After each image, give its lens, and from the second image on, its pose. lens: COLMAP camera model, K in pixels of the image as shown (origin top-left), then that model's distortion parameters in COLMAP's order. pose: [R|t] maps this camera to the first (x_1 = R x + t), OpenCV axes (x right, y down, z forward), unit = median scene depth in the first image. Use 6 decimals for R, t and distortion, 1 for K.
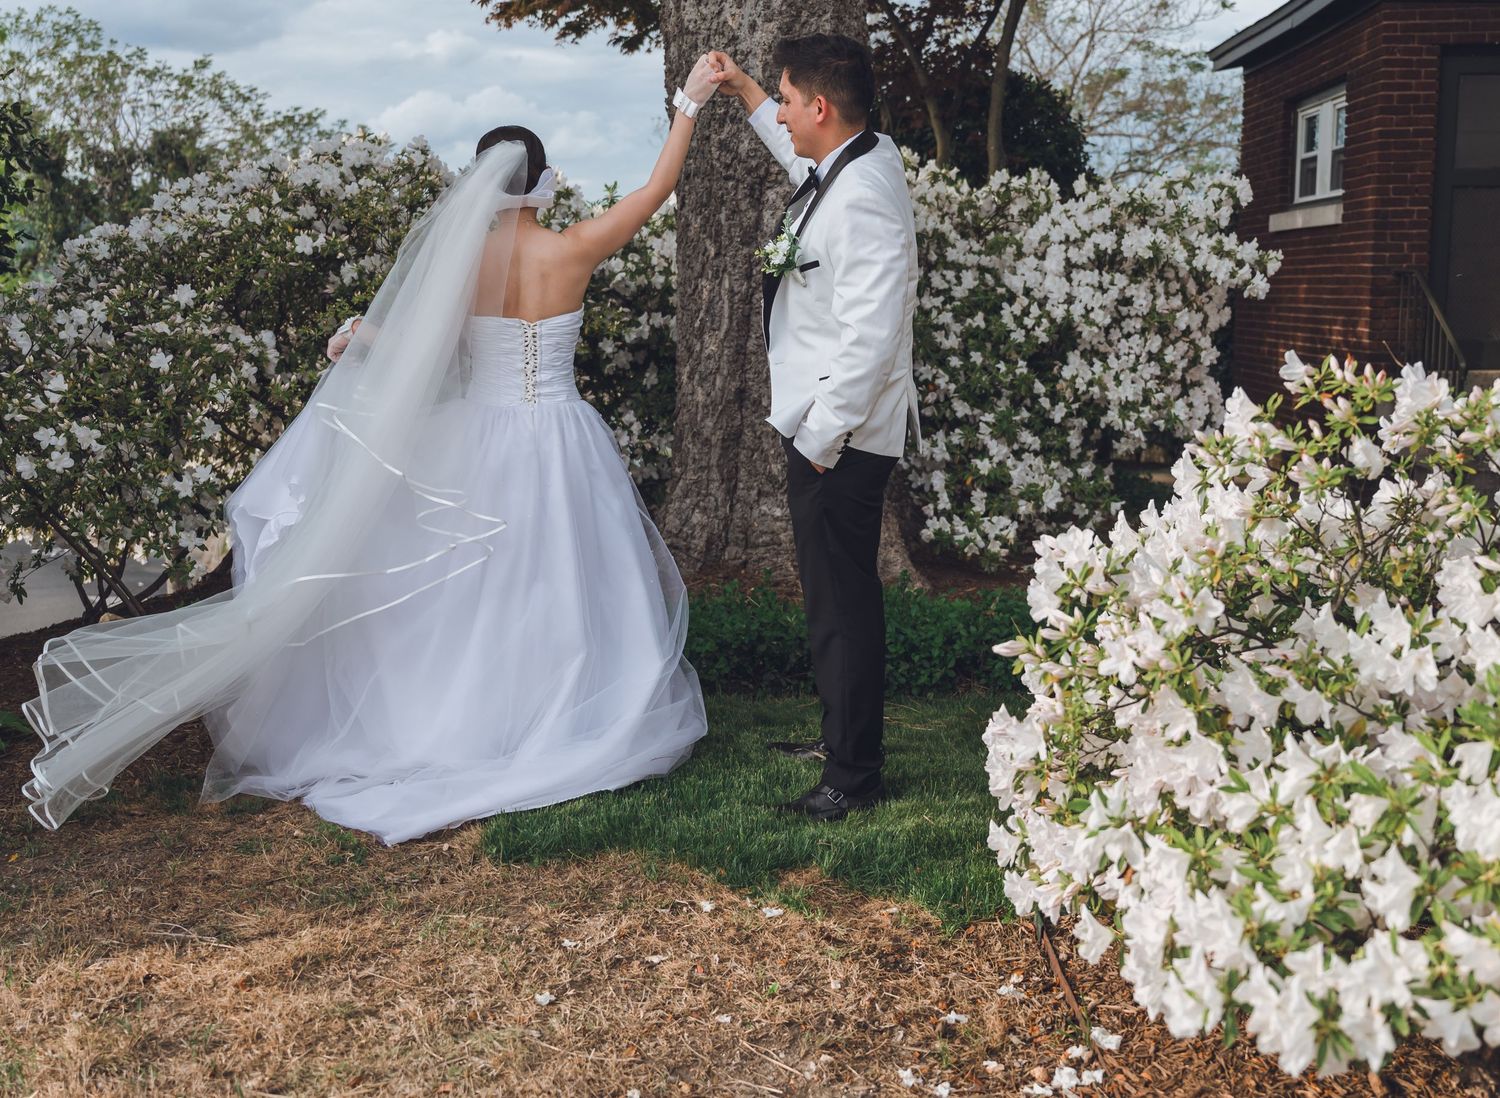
lens RADIAL K [[1648.9, 0, 741.4], [0, 1648.9, 539.2], [0, 0, 1]] dist [-0.007355, 0.000000]
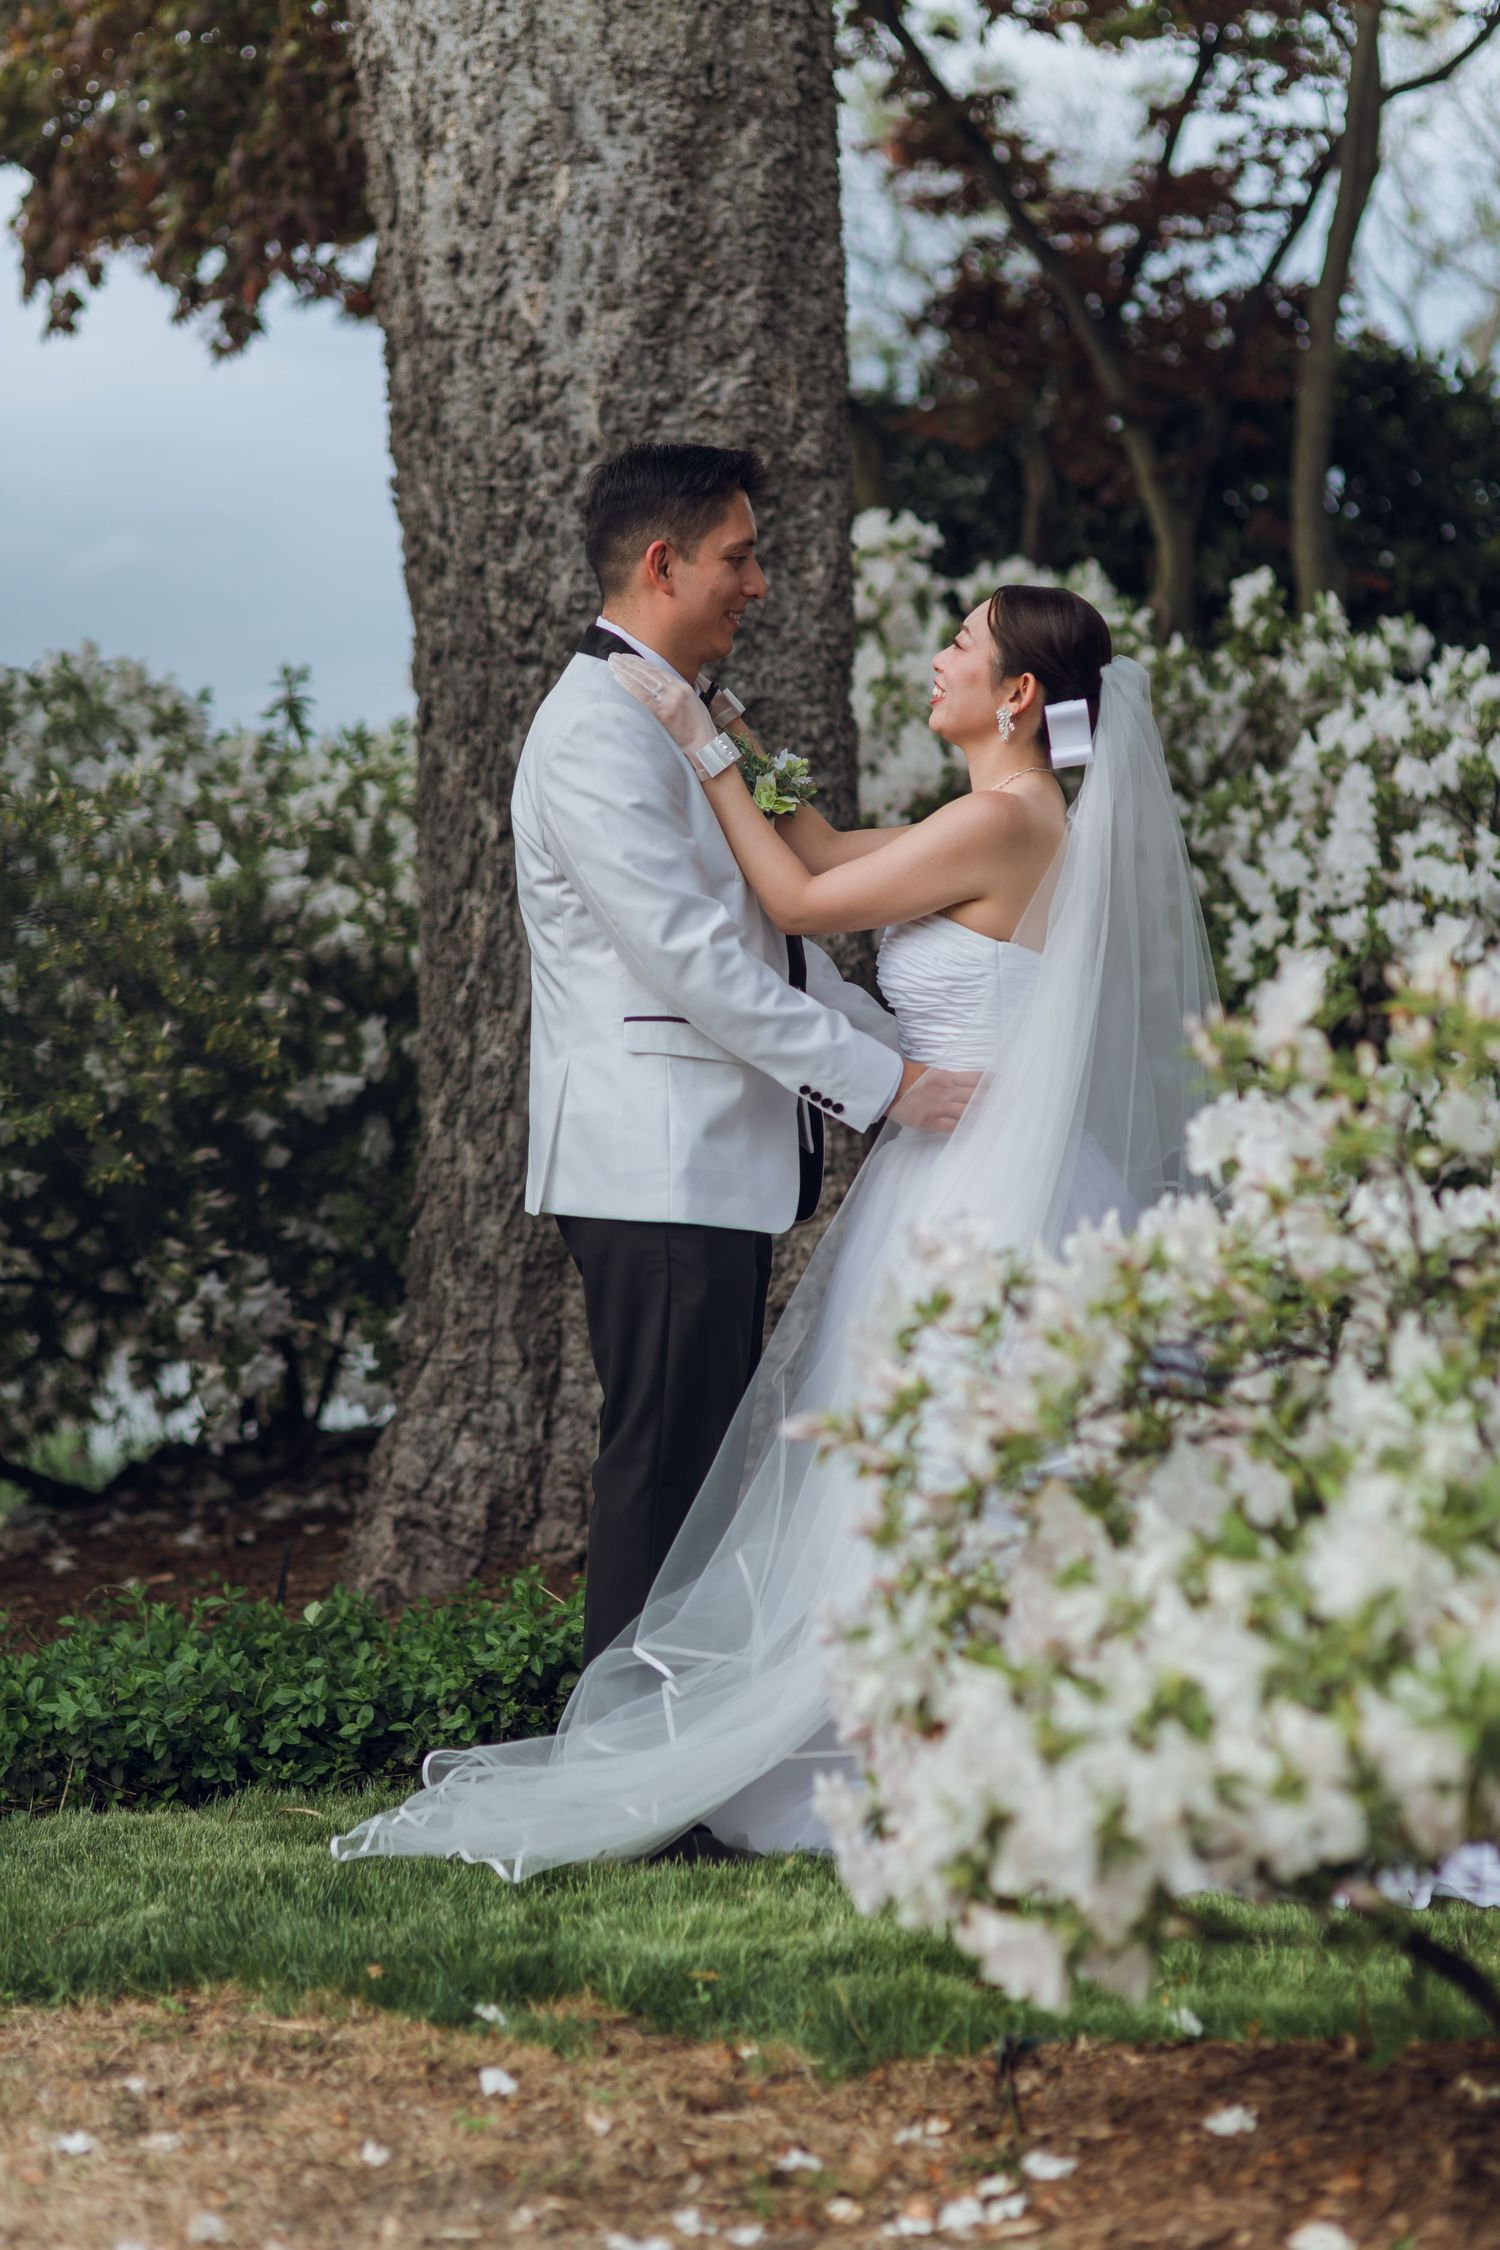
lens RADIAL K [[5497.3, 0, 751.7], [0, 5497.3, 1131.2], [0, 0, 1]] dist [0.031462, 0.000000]
pose [[0.999814, -0.014990, -0.012144, 0.058674], [0.013412, 0.992571, -0.120922, 0.069662], [0.013866, 0.120736, 0.992588, -0.368306]]
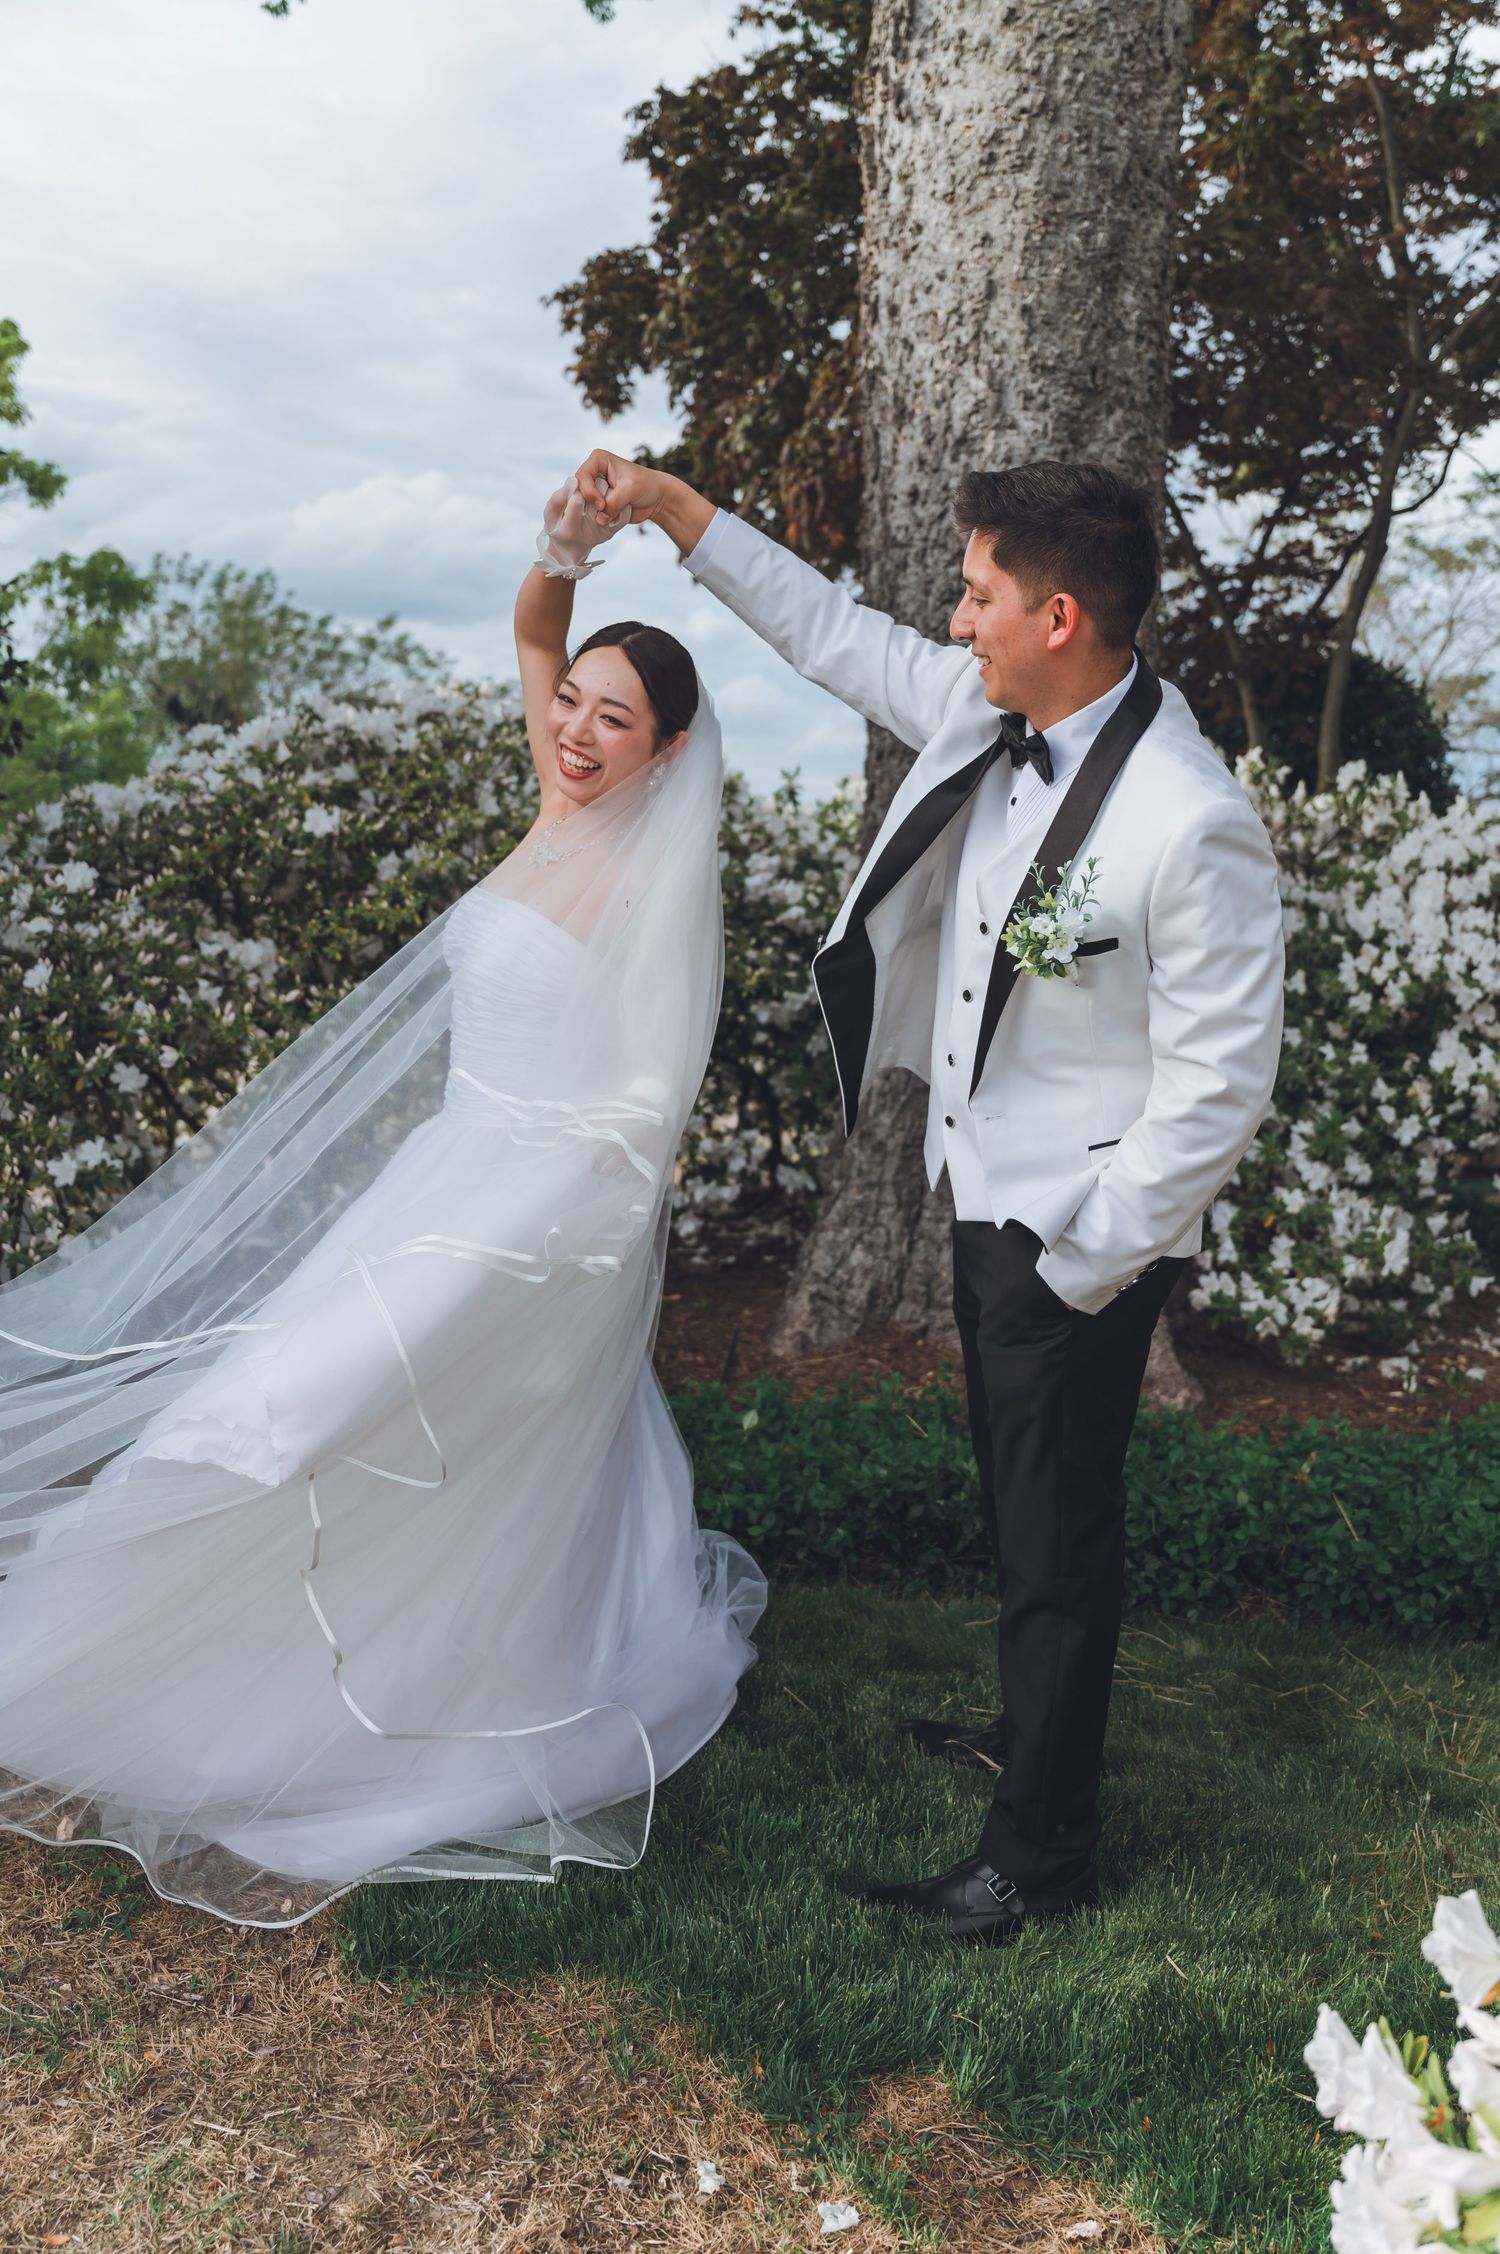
lens RADIAL K [[1880.9, 0, 740.9], [0, 1880.9, 1133.5], [0, 0, 1]] dist [-0.011441, 0.006572]
pose [[0.989306, 0.072205, -0.126727, 0.017930], [-0.075996, 0.996786, -0.025336, -0.036556], [0.124491, 0.034695, 0.991614, 0.205523]]
